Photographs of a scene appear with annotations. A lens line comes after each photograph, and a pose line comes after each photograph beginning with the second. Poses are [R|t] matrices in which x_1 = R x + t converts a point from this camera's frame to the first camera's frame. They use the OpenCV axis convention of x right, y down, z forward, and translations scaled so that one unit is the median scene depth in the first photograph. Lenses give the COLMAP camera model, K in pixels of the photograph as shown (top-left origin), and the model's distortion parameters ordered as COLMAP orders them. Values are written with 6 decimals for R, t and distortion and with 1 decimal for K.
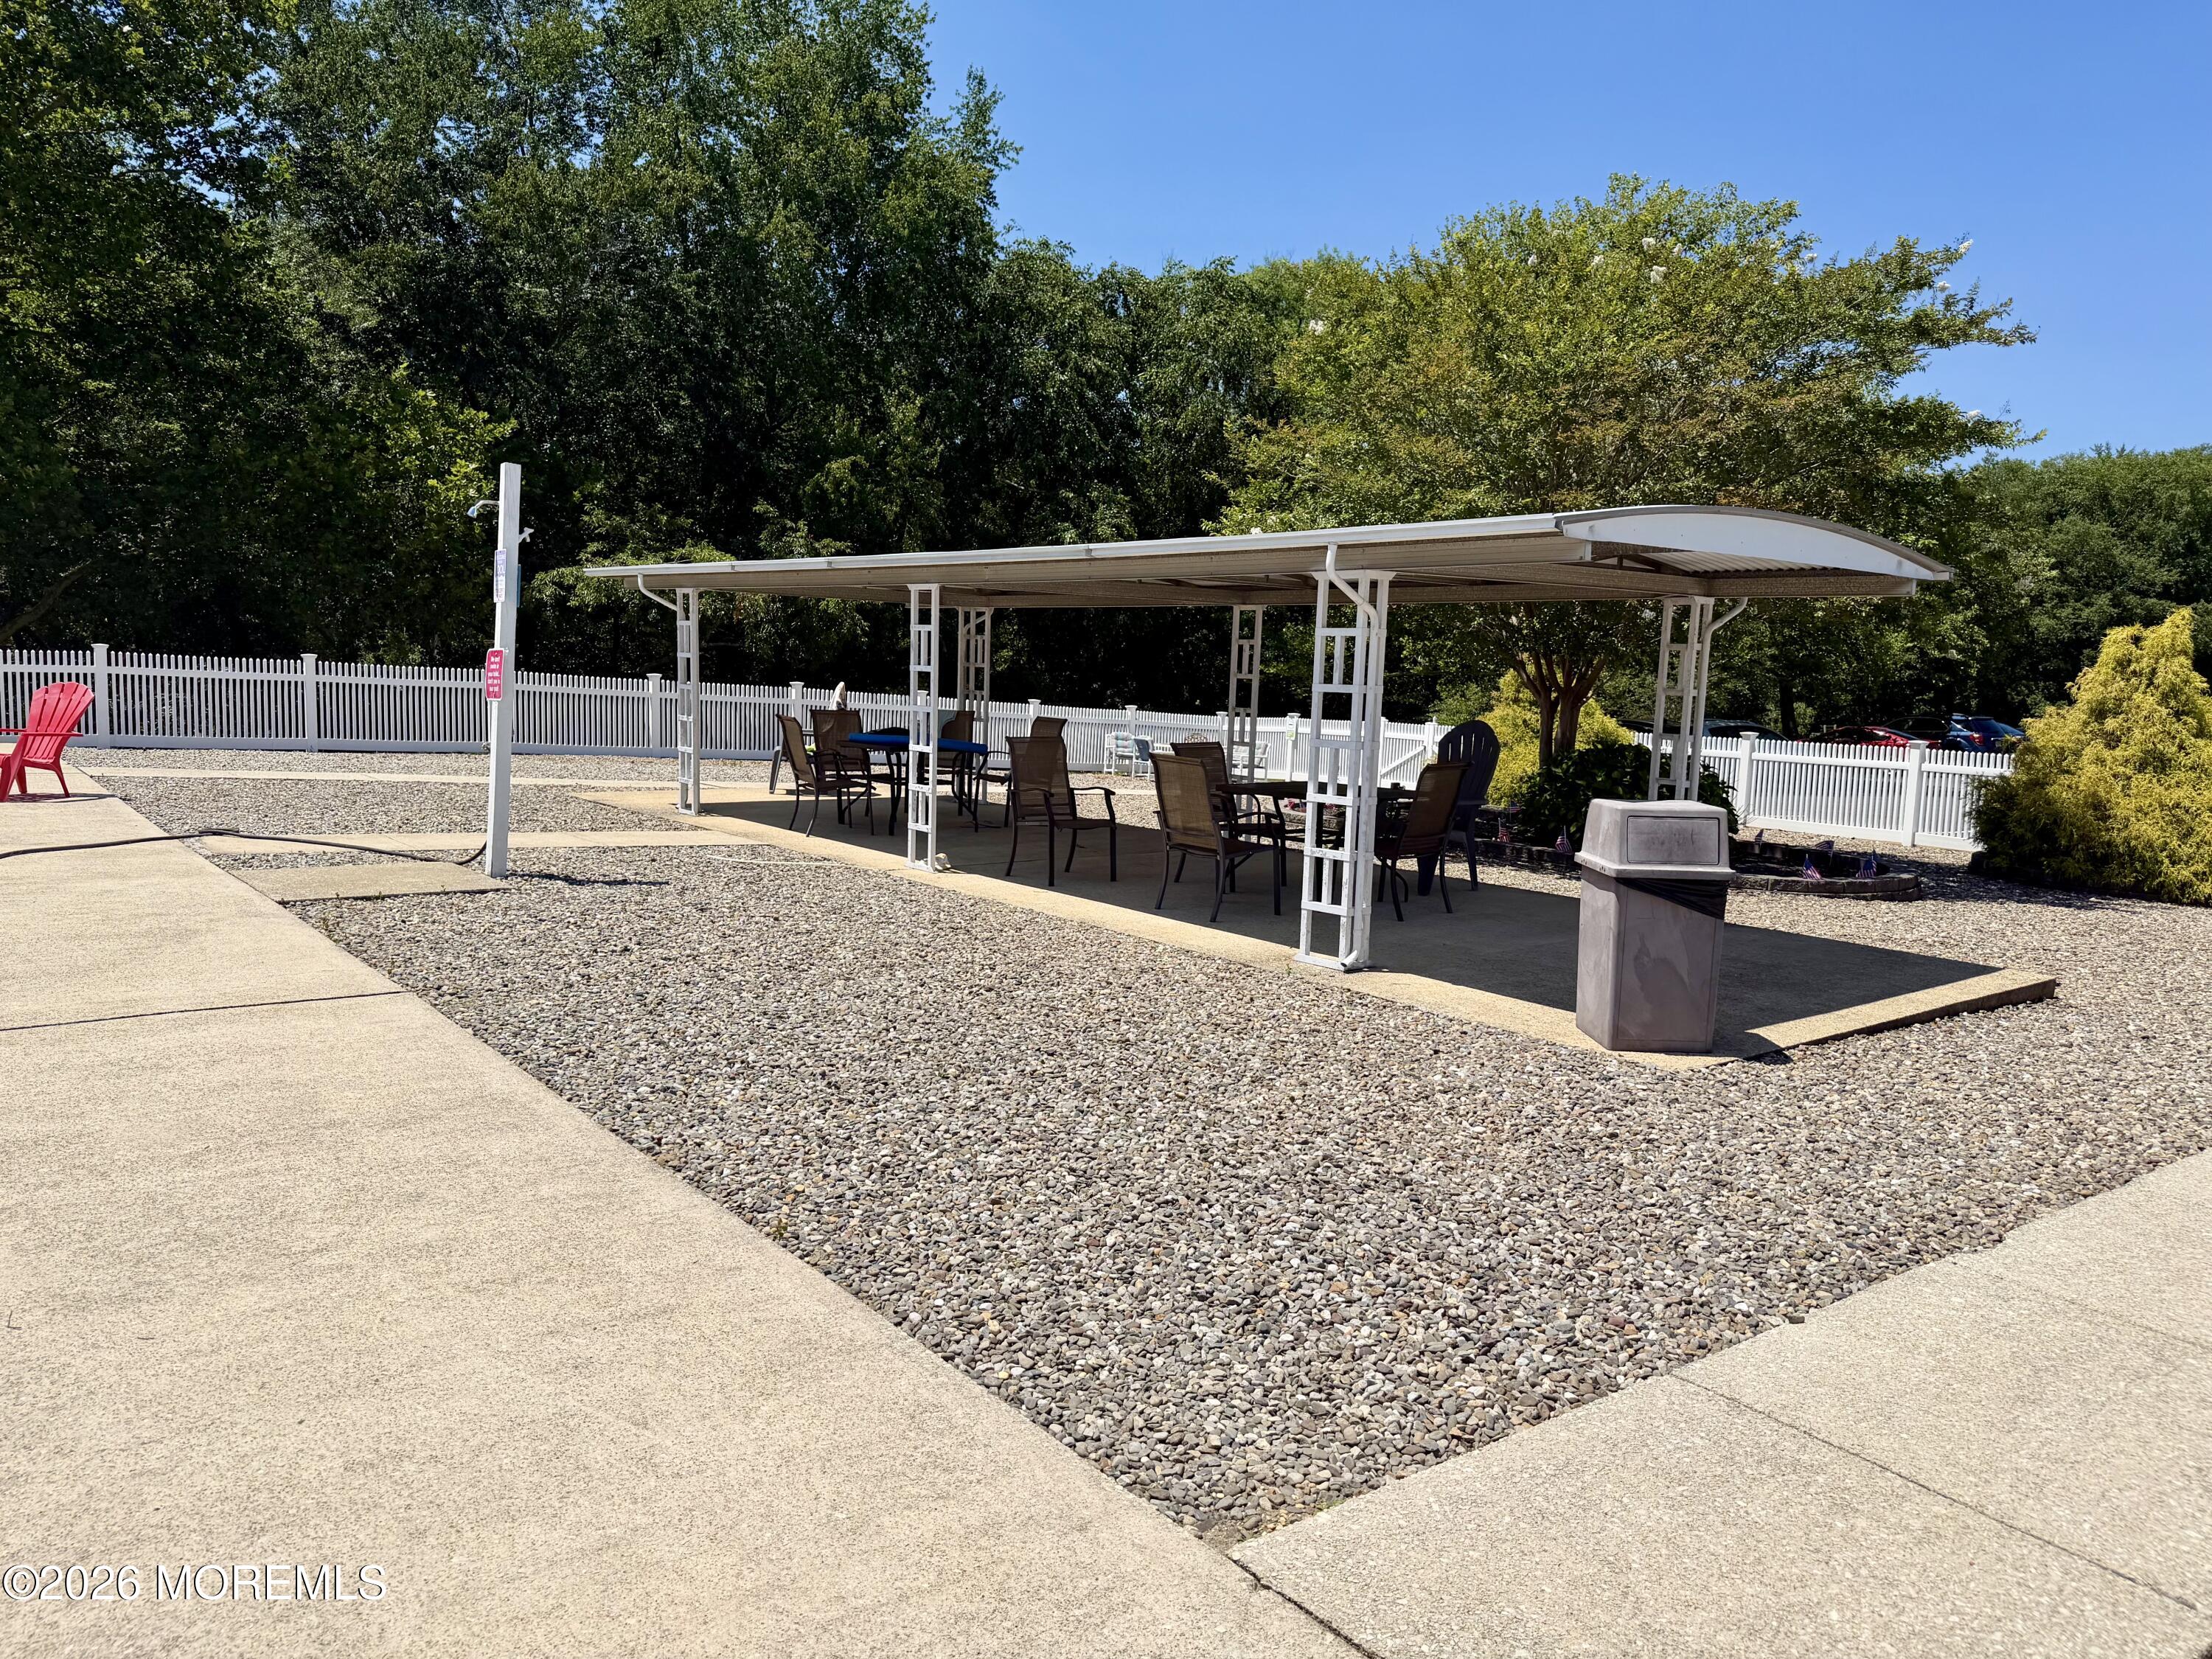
lens RADIAL K [[1646.0, 0, 1104.1], [0, 1646.0, 840.0], [0, 0, 1]] dist [0.116912, -0.190216]
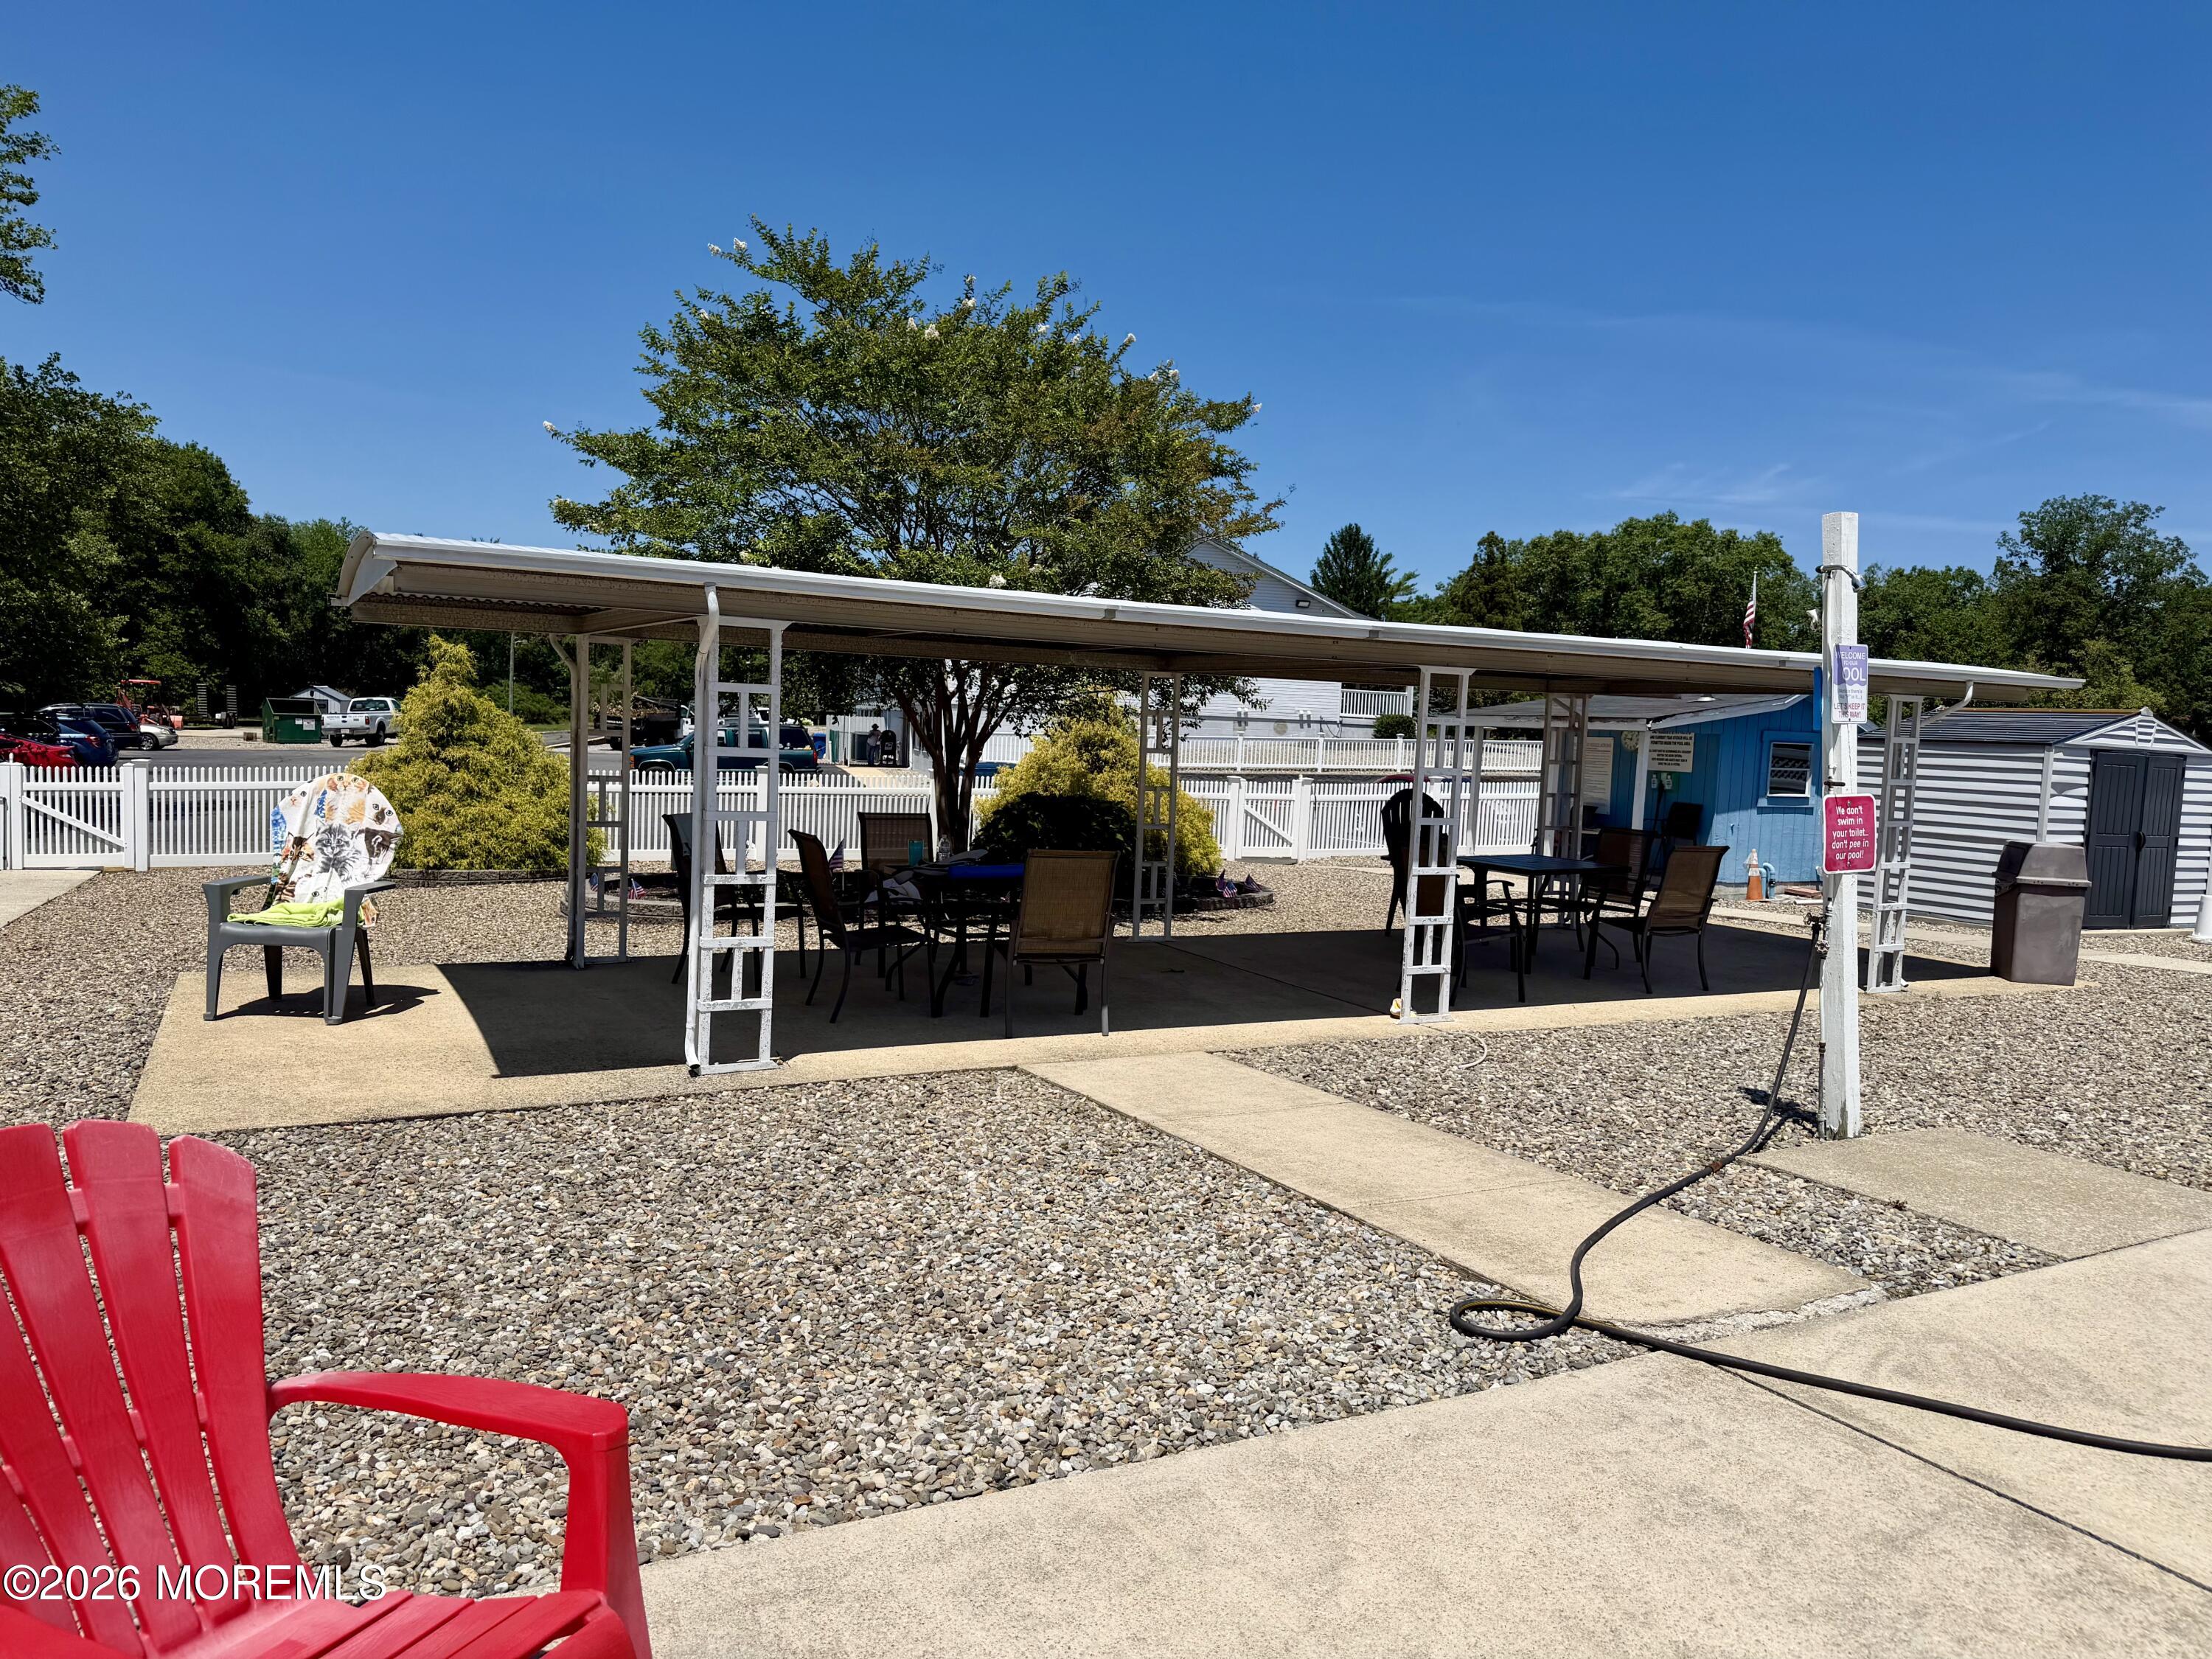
lens RADIAL K [[1646.0, 0, 1104.1], [0, 1646.0, 840.0], [0, 0, 1]] dist [0.116912, -0.190216]
pose [[0.071448, -0.111228, 0.991223, -0.939262], [0.049366, 0.992939, 0.107862, -0.169596], [-0.996222, 0.041226, 0.076434, 1.104814]]
